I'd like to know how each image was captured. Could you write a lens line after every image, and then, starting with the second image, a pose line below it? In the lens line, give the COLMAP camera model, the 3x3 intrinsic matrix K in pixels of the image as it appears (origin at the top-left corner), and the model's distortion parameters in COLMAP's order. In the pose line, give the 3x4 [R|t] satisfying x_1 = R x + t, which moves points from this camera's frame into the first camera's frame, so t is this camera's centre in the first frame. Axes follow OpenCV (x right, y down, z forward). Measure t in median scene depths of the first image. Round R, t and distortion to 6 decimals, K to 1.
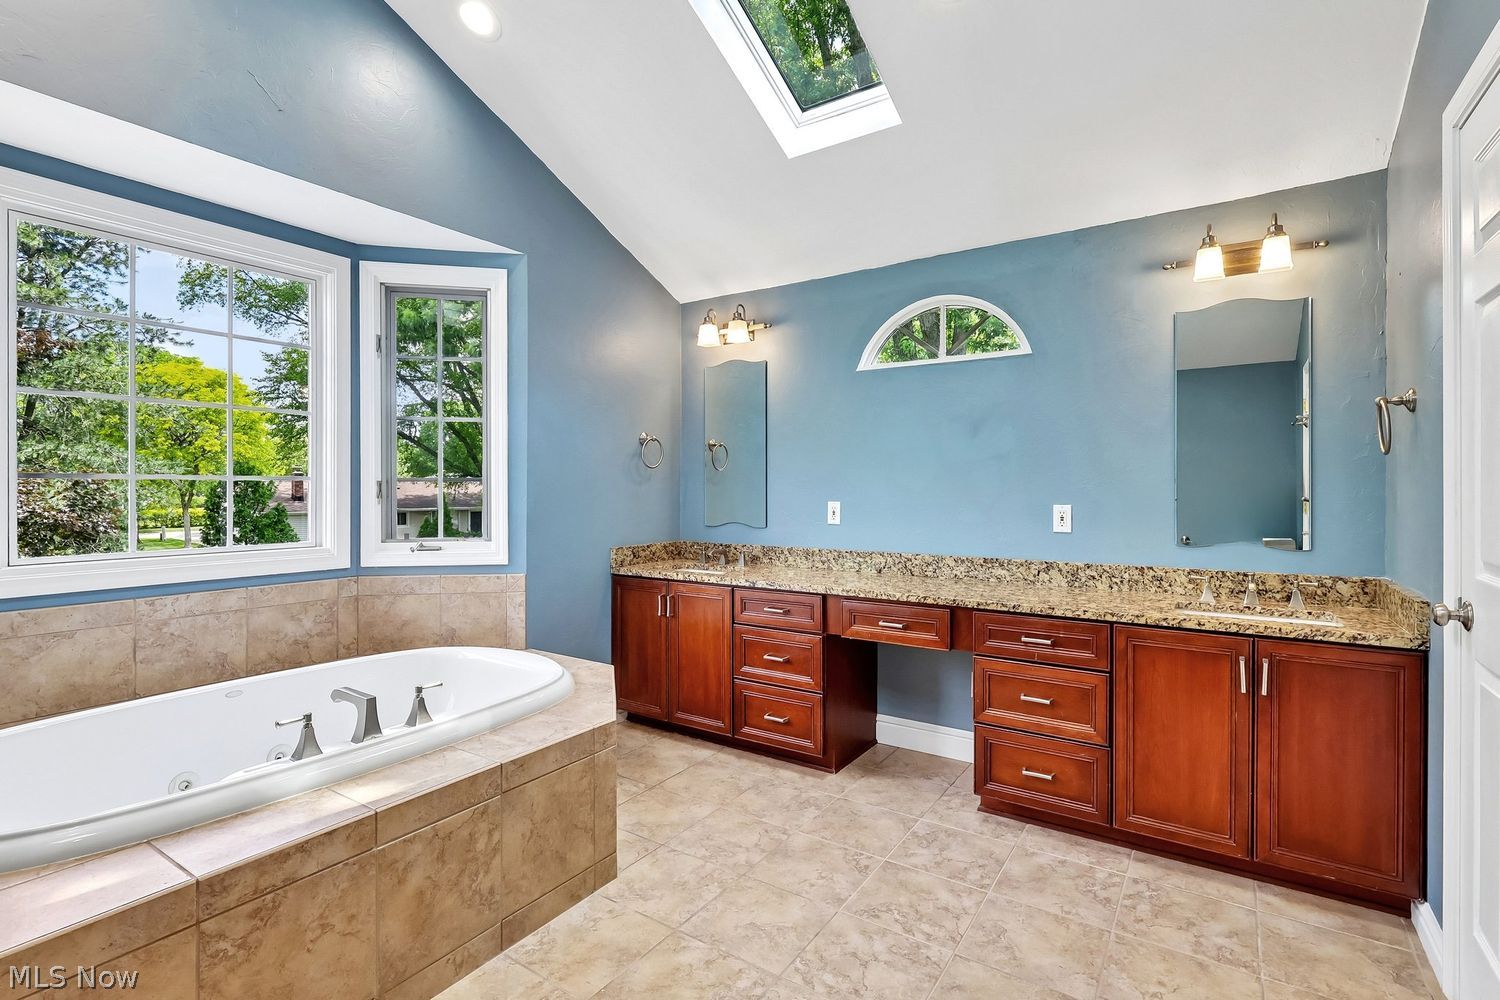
lens RADIAL K [[712.3, 0, 745.7], [0, 712.3, 490.3], [0, 0, 1]] dist [-0.001318, 0.001250]
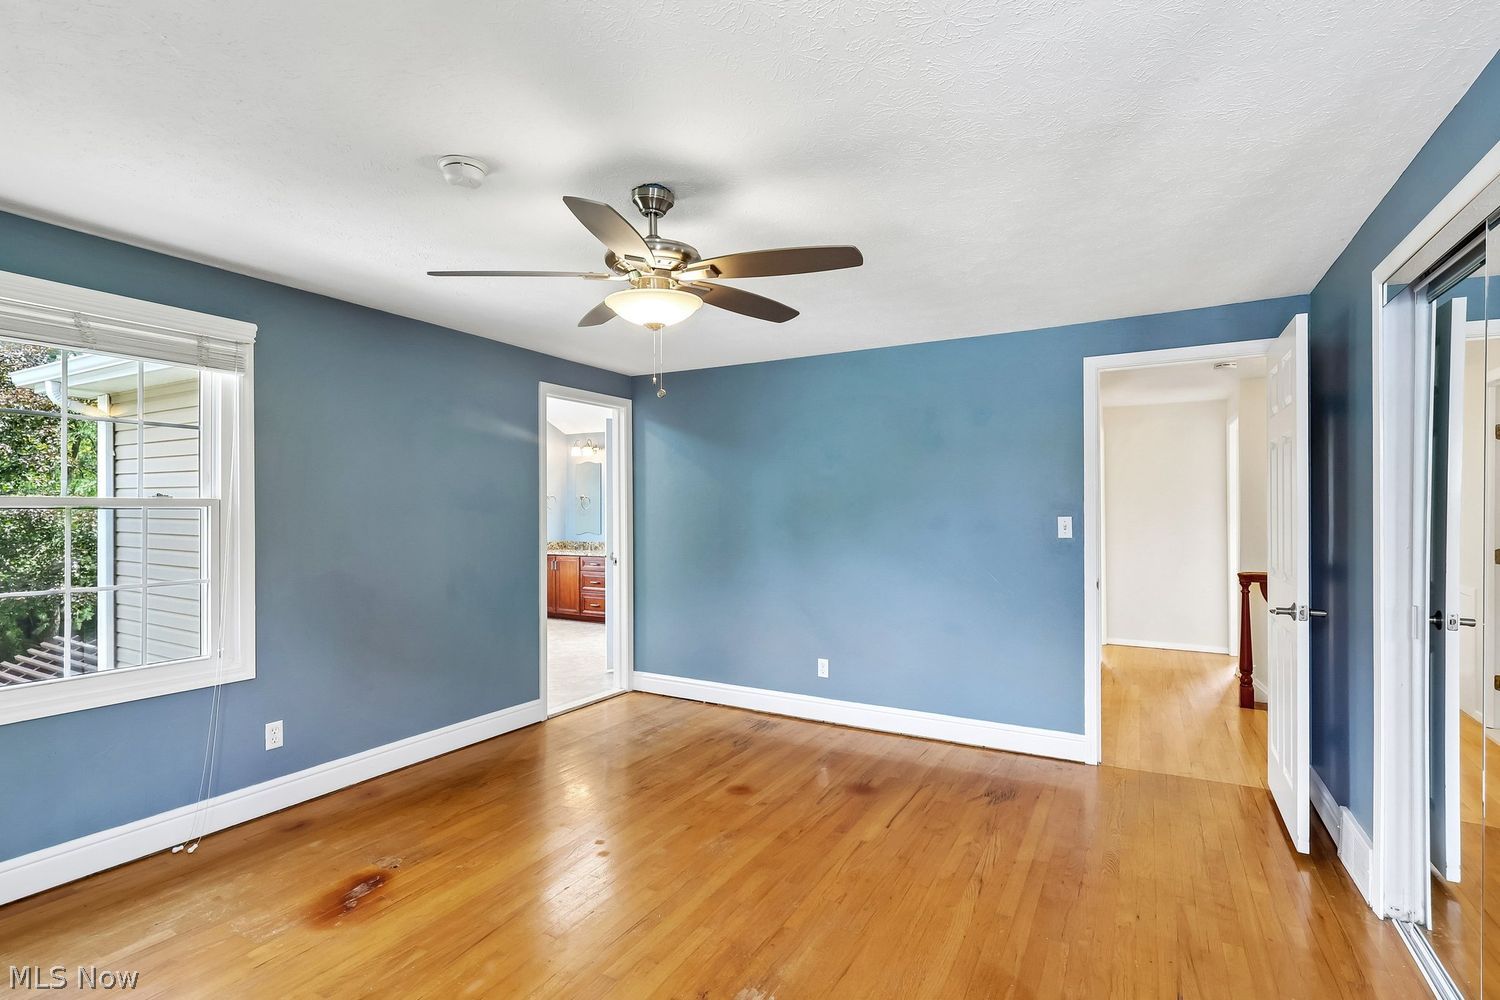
lens RADIAL K [[708.0, 0, 747.2], [0, 708.0, 512.1], [0, 0, 1]] dist [0.000495, 0.000468]
pose [[0.997045, -0.000950, 0.076810, 0.335552], [0.001116, 0.999997, -0.002120, -0.015116], [-0.076808, 0.002199, 0.997043, -1.374809]]
